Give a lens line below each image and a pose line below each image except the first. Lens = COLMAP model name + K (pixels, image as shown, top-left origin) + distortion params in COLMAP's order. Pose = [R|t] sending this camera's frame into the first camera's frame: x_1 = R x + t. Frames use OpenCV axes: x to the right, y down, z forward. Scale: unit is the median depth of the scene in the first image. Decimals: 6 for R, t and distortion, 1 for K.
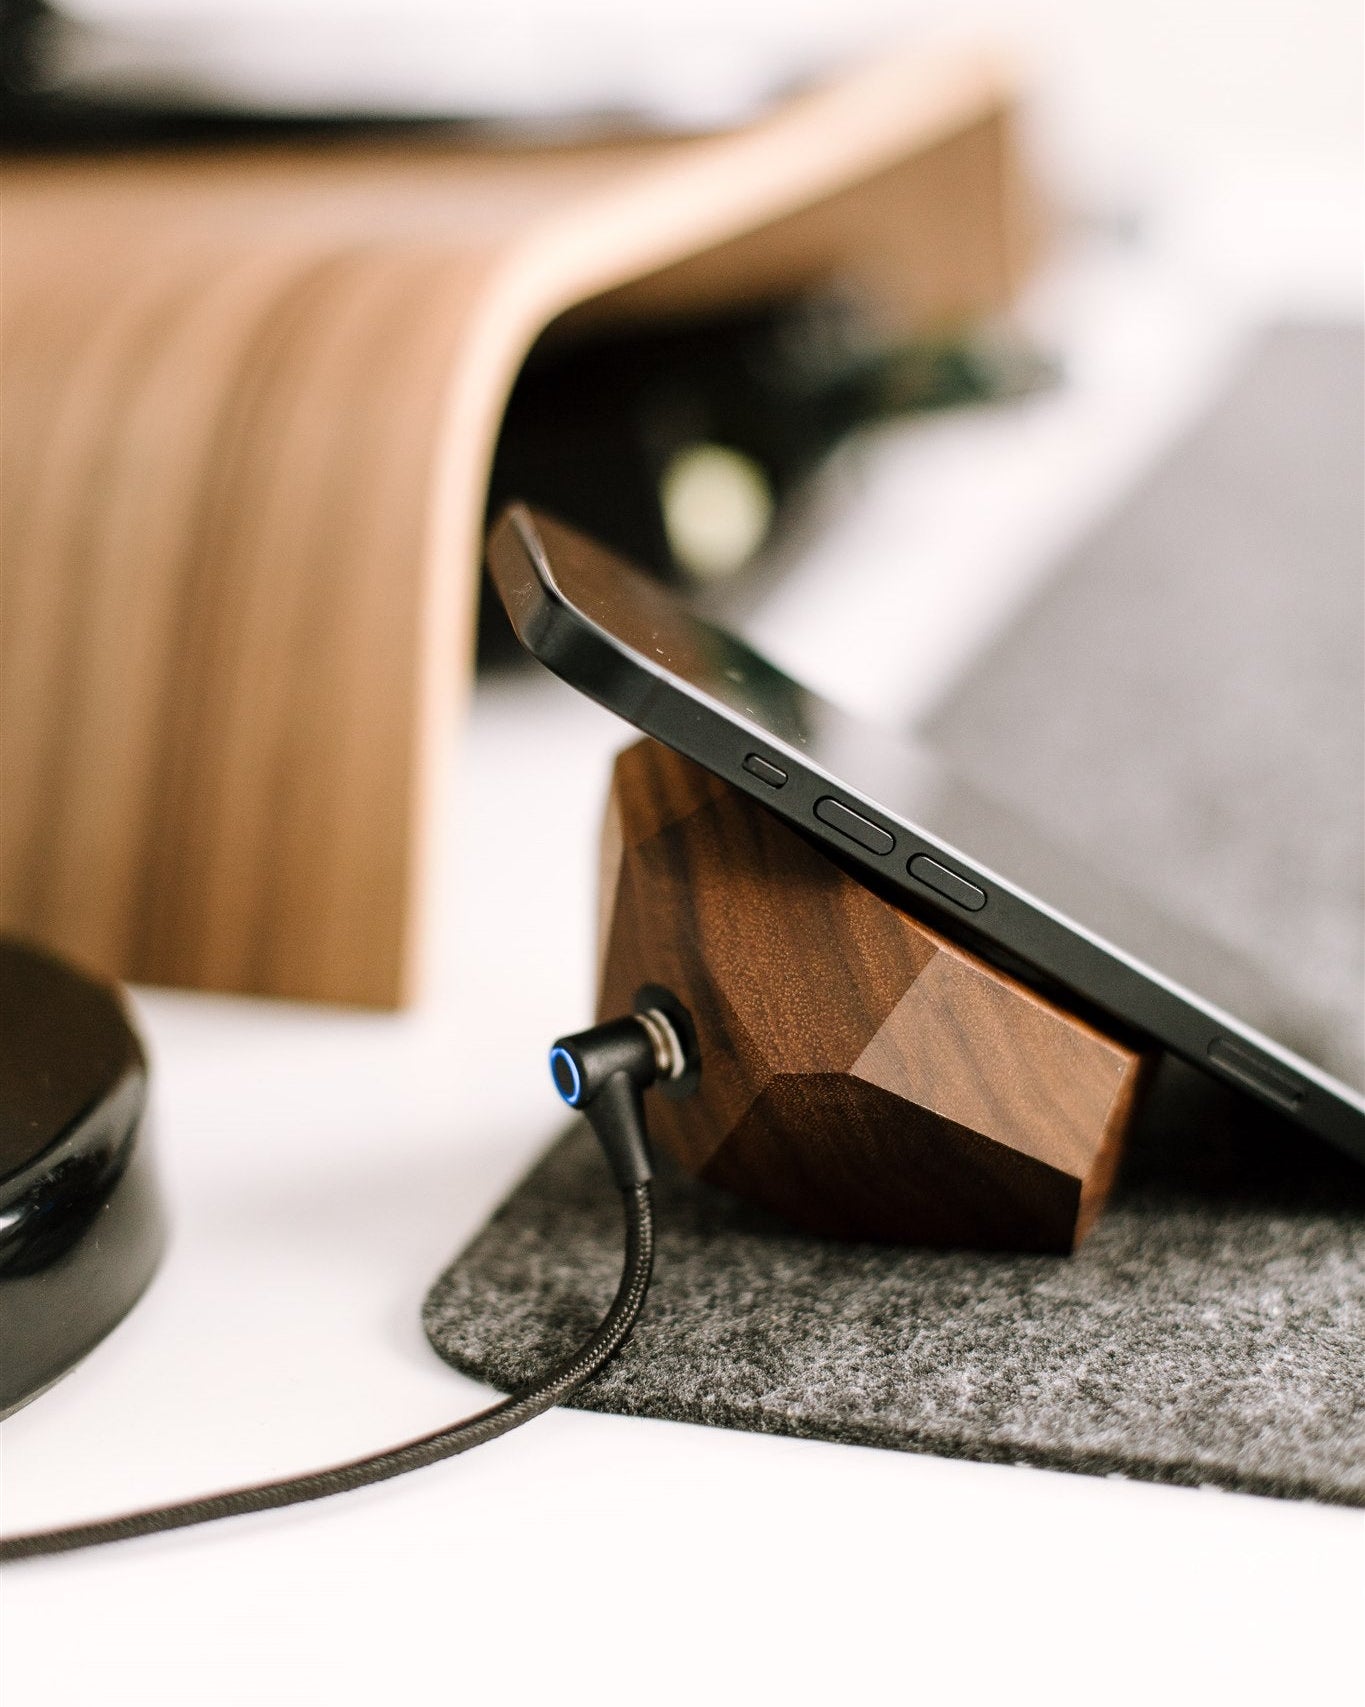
lens RADIAL K [[2930.8, 0, 682.5], [0, 2930.8, 853.5], [0, 0, 1]] dist [1.059777, -3.857728]
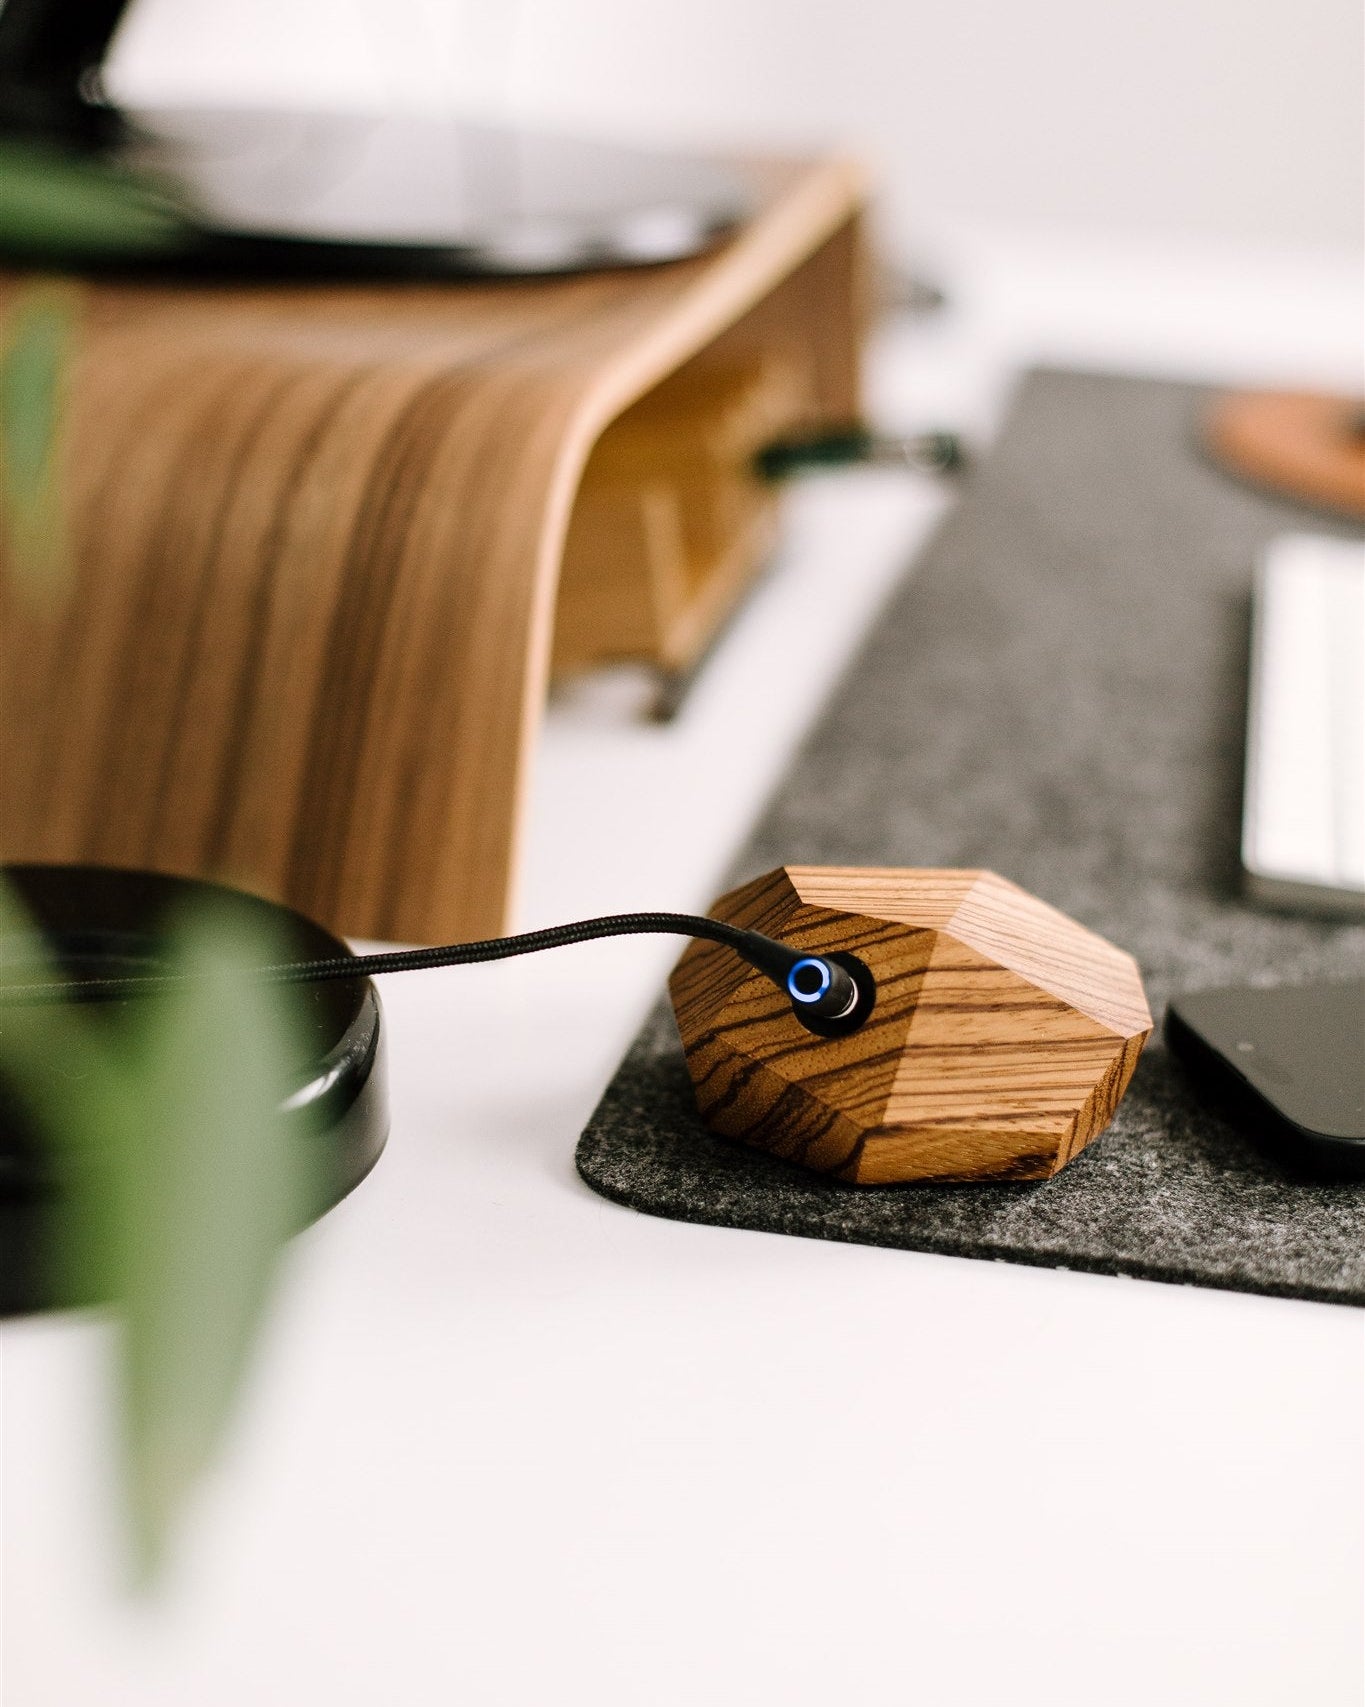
lens RADIAL K [[2930.8, 0, 682.5], [0, 2930.8, 853.5], [0, 0, 1]] dist [1.059777, -3.857728]
pose [[0.994819, 0.012782, 0.100857, -0.185029], [-0.013839, 0.999856, 0.009788, -0.007720], [-0.100717, -0.011133, 0.994853, -0.413281]]
